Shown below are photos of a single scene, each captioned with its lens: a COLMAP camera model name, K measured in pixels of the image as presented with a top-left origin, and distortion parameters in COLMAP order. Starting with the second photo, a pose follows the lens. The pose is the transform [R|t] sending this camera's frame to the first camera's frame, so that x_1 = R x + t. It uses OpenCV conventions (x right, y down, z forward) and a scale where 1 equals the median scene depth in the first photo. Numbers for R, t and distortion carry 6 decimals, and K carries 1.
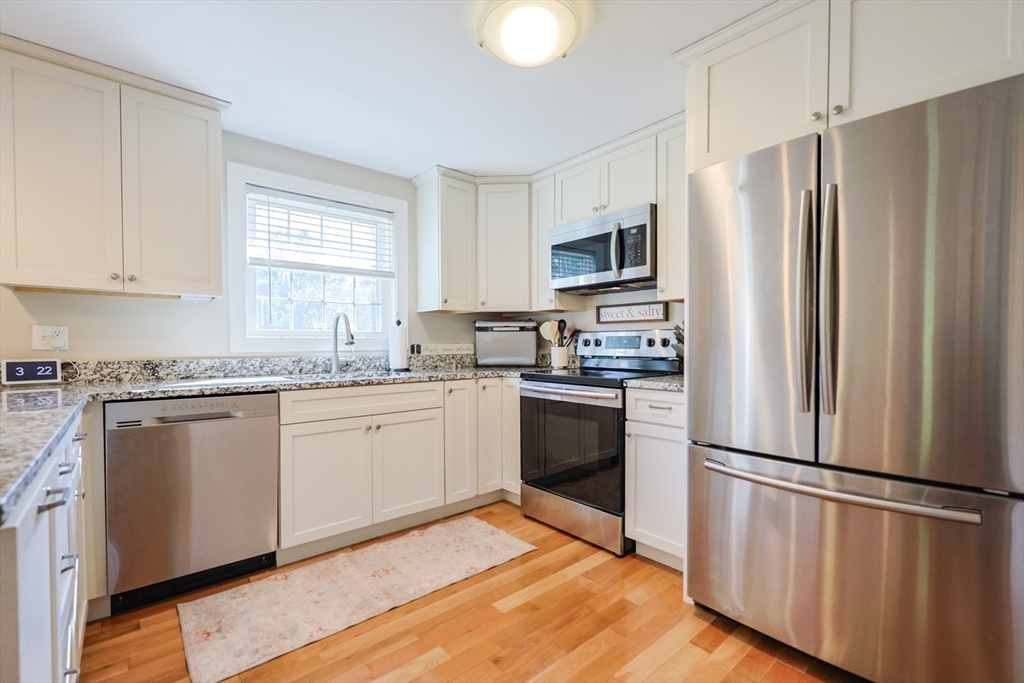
lens RADIAL K [[443.0, 0, 513.1], [0, 443.0, 355.6], [0, 0, 1]] dist [0.003401, -0.000486]
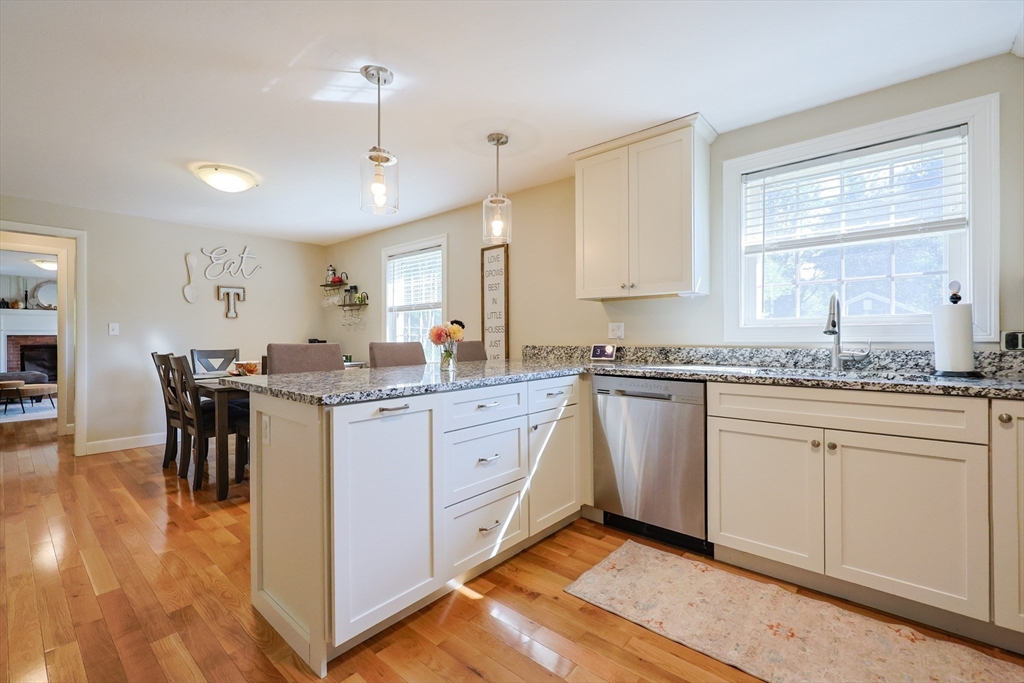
lens RADIAL K [[443.0, 0, 511.3], [0, 443.0, 339.1], [0, 0, 1]] dist [0.003401, -0.000486]
pose [[0.146940, 0.008255, -0.989111, 0.348318], [-0.019065, 0.999803, 0.005512, -0.010385], [0.988962, 0.018048, 0.147069, 0.367436]]
